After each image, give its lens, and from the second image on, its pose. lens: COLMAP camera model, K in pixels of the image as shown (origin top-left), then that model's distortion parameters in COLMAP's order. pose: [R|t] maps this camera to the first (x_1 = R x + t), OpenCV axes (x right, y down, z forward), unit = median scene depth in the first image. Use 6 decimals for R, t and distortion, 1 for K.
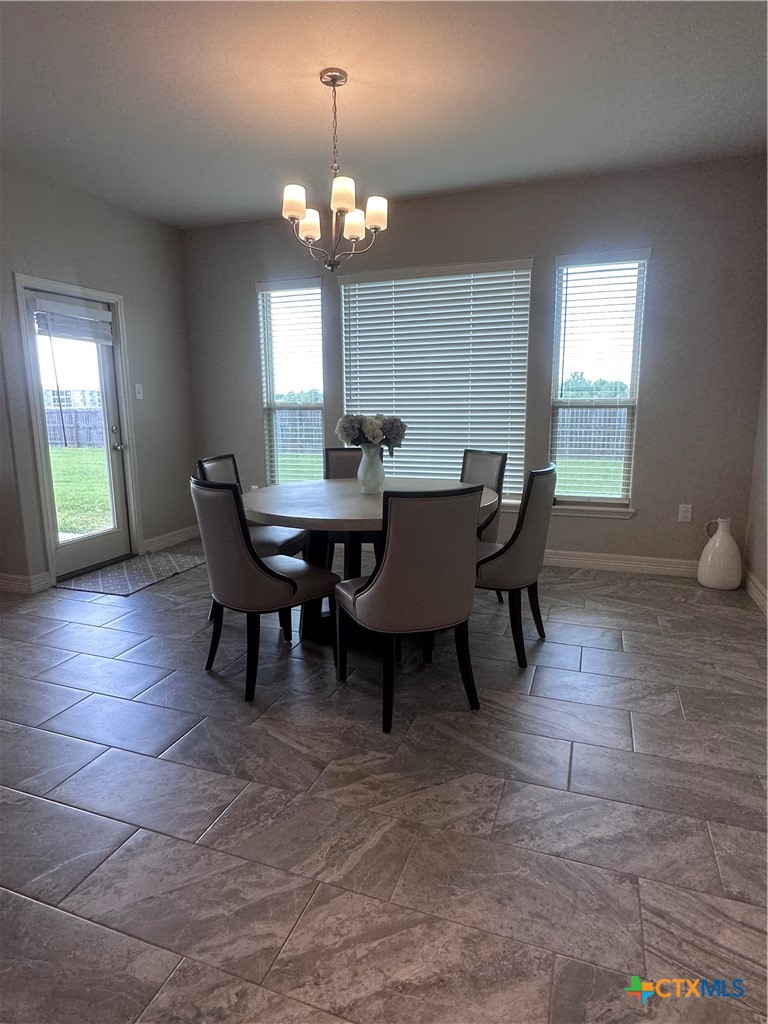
lens RADIAL K [[585.8, 0, 361.7], [0, 585.8, 509.9], [0, 0, 1]] dist [-0.003059, -0.000239]
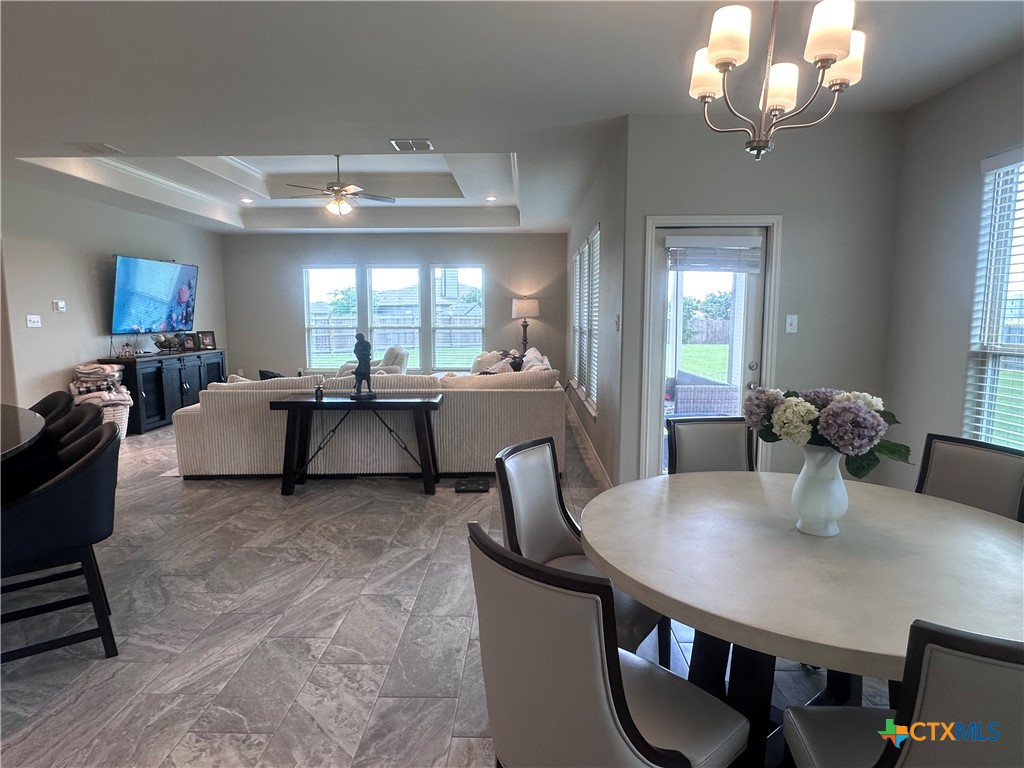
lens RADIAL K [[585.8, 0, 512.0], [0, 585.8, 384.0], [0, 0, 1]] dist [-0.003059, -0.000239]
pose [[0.355937, 0.112347, -0.927732, 0.287306], [-0.174736, 0.983240, 0.052029, -0.097027], [0.918028, 0.143589, 0.369602, 0.353087]]
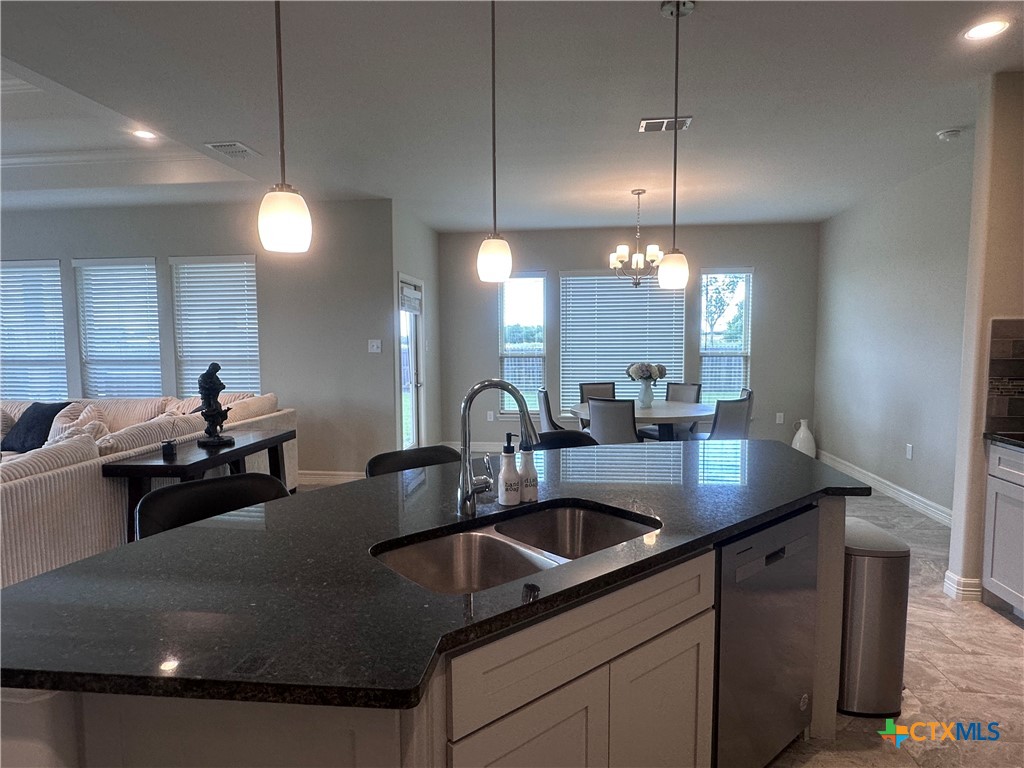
lens RADIAL K [[585.8, 0, 512.0], [0, 585.8, 384.0], [0, 0, 1]] dist [-0.003059, -0.000239]
pose [[0.967591, -0.016189, 0.252002, -0.576761], [0.043617, 0.993658, -0.103640, 0.045039], [-0.248725, 0.111273, 0.962161, -0.412570]]
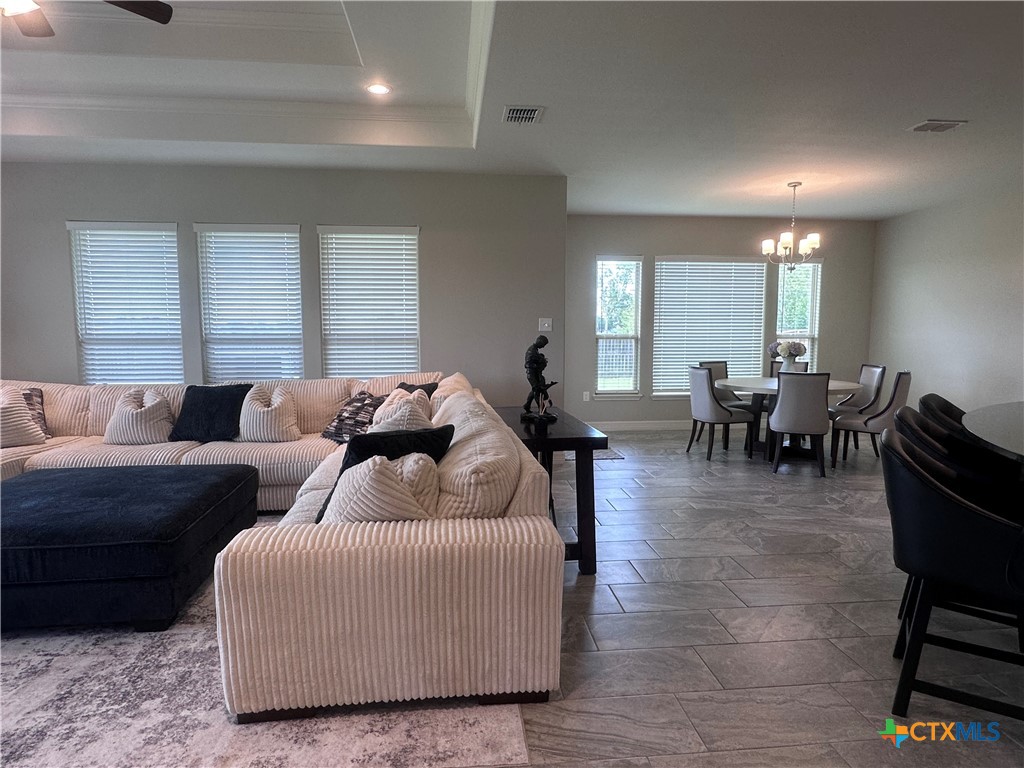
lens RADIAL K [[577.5, 0, 492.1], [0, 577.5, 380.8], [0, 0, 1]] dist [0.004125, 0.000904]
pose [[0.895902, -0.032551, 0.443057, -1.150910], [0.068414, 0.995524, -0.065199, 0.012795], [-0.438952, 0.088723, 0.894119, -0.192396]]
